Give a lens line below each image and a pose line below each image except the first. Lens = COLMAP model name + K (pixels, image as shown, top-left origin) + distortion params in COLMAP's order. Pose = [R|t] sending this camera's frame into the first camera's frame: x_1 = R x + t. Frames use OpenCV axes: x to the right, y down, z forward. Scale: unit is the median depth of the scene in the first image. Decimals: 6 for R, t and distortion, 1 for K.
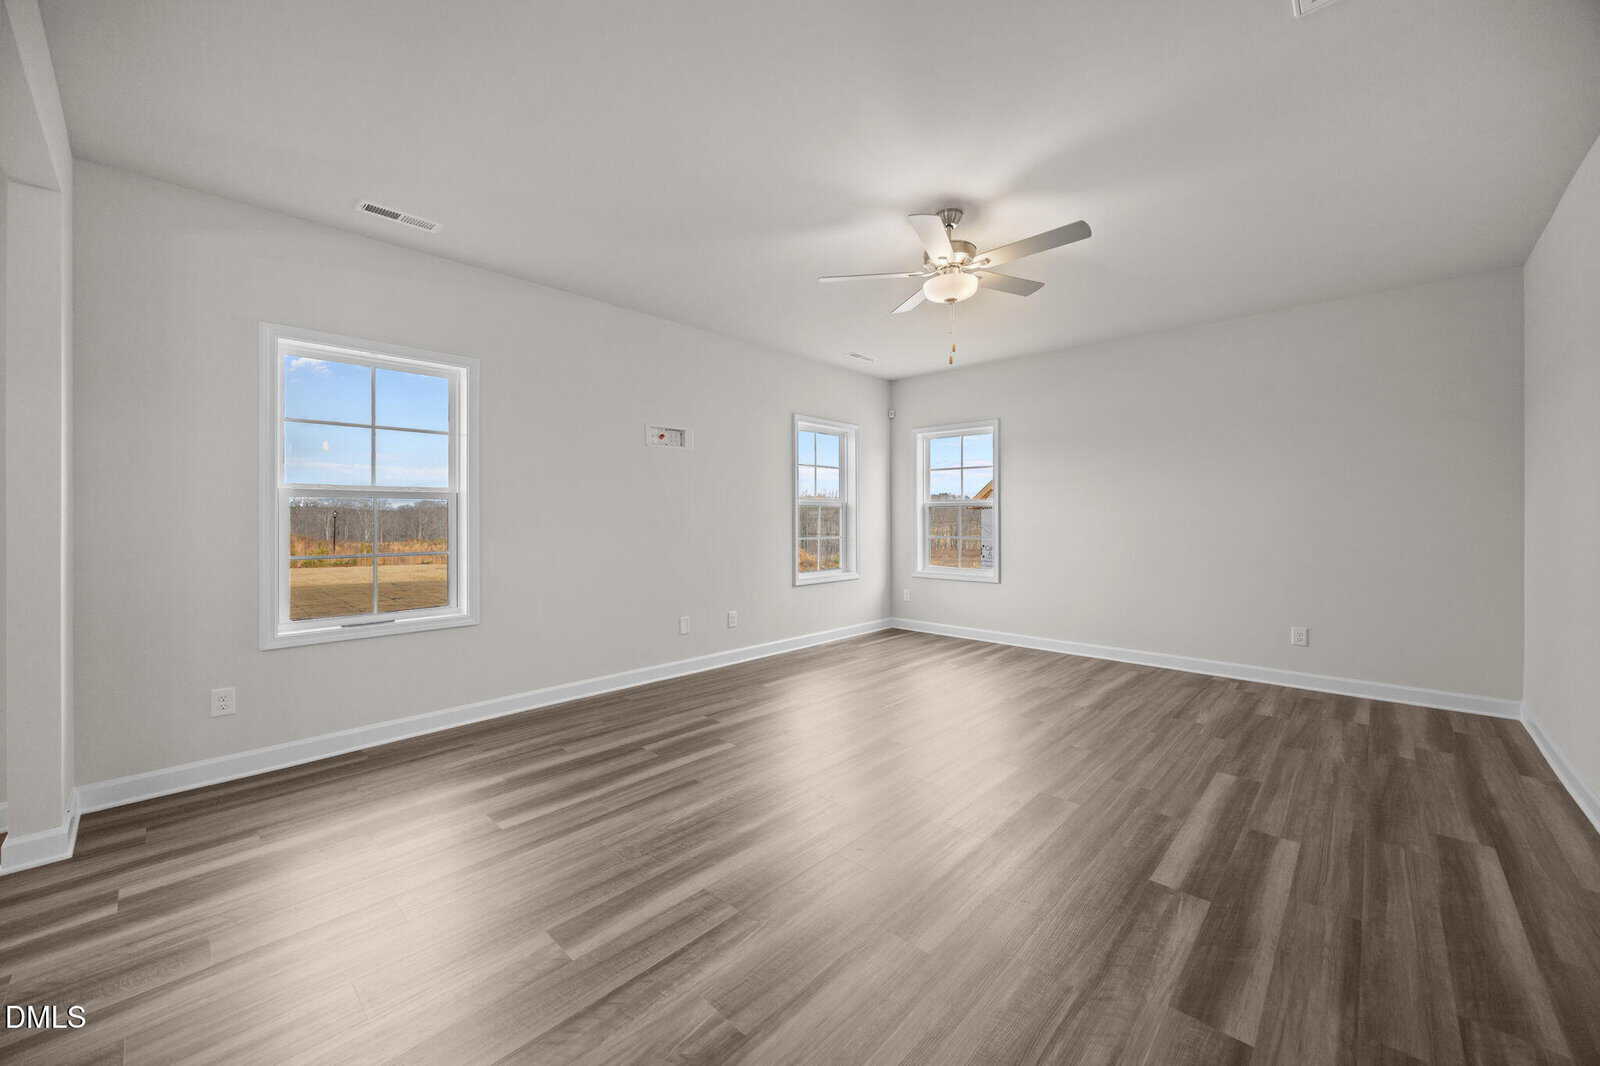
lens RADIAL K [[624.4, 0, 801.5], [0, 624.4, 526.4], [0, 0, 1]] dist [-0.000717, -0.000058]
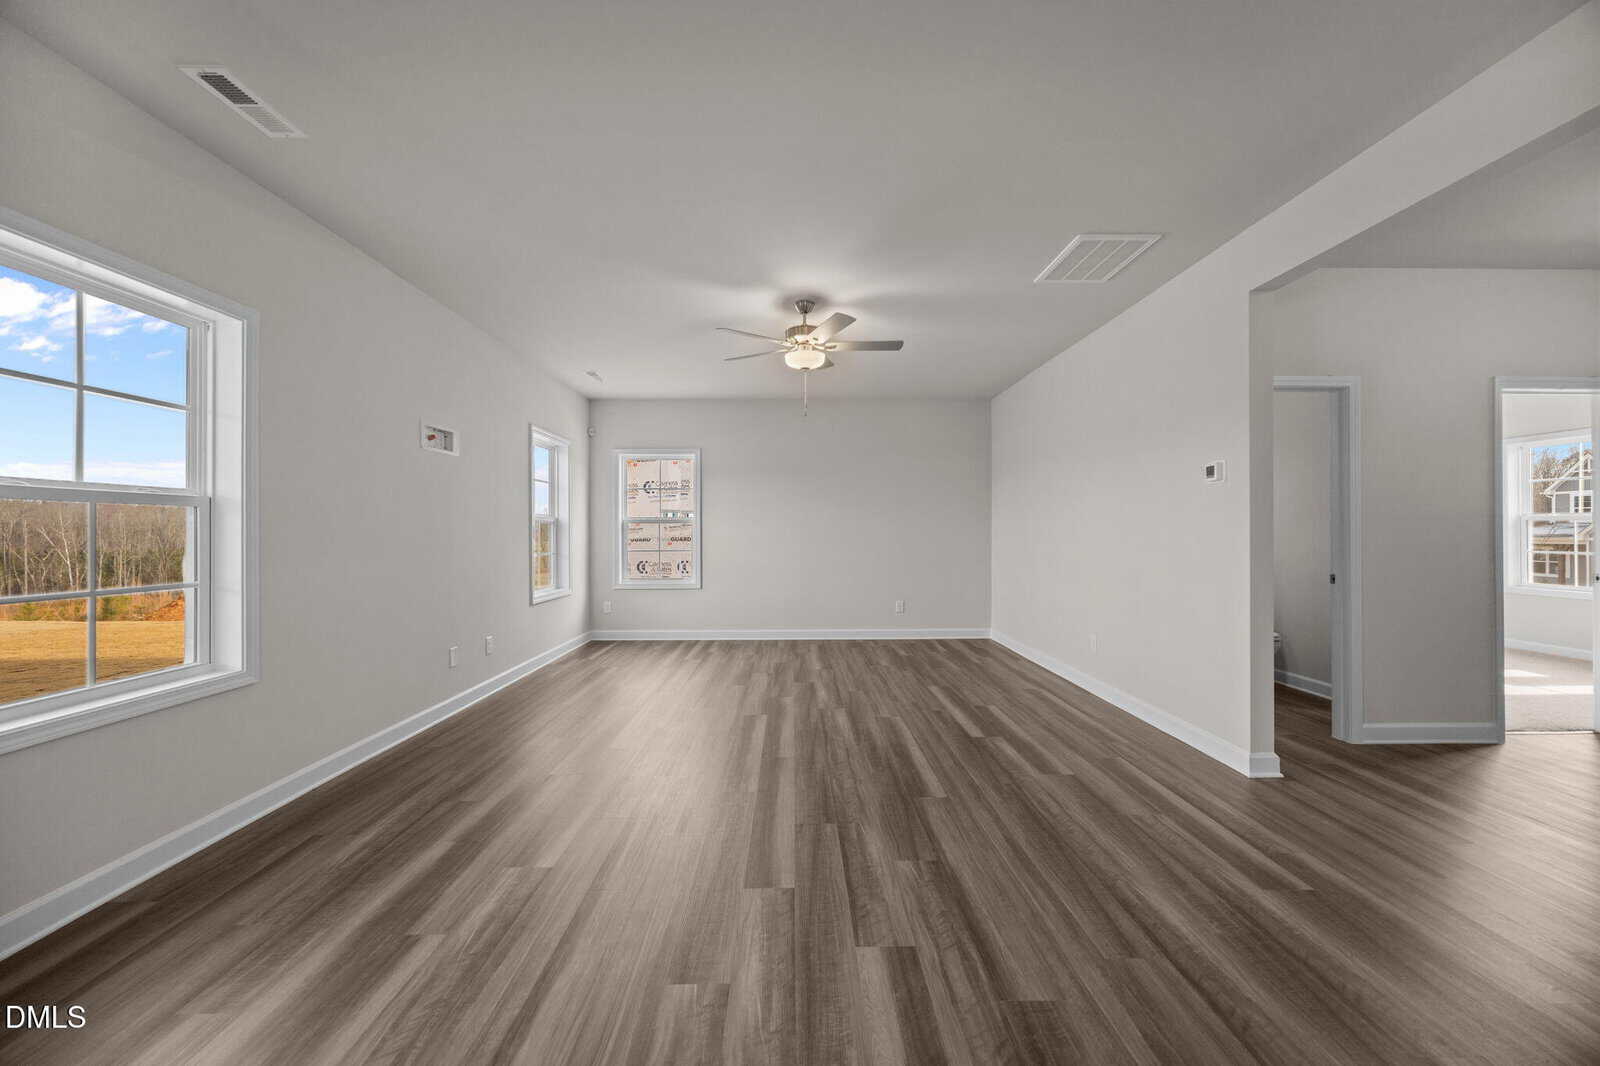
lens RADIAL K [[624.6, 0, 803.7], [0, 624.6, 542.2], [0, 0, 1]] dist [0.001344, 0.000192]
pose [[0.706742, -0.012748, 0.707357, -0.645849], [0.013862, 0.999895, 0.004170, 0.002717], [-0.707336, 0.006858, 0.706844, 0.056124]]
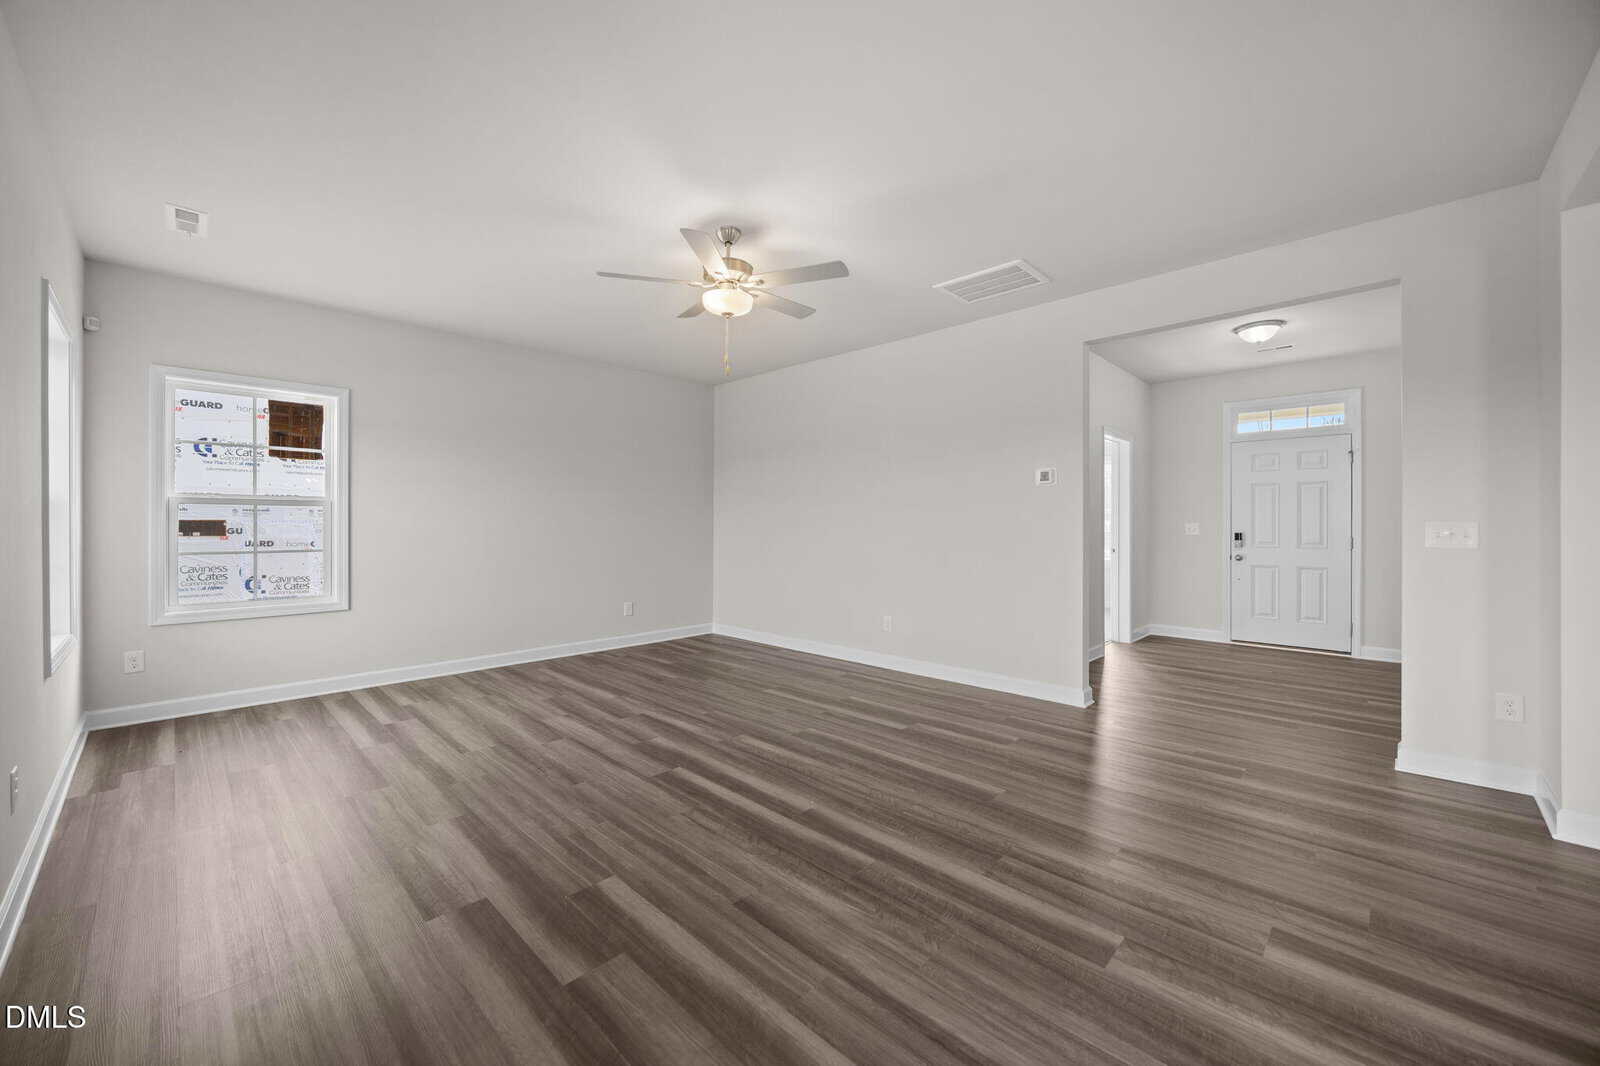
lens RADIAL K [[616.0, 0, 808.3], [0, 616.0, 529.5], [0, 0, 1]] dist [-0.007945, -0.000031]
pose [[-0.012252, -0.002256, 0.999922, -0.729560], [0.013167, 0.999910, 0.002417, 0.002435], [-0.999838, 0.013196, -0.012221, 0.809552]]
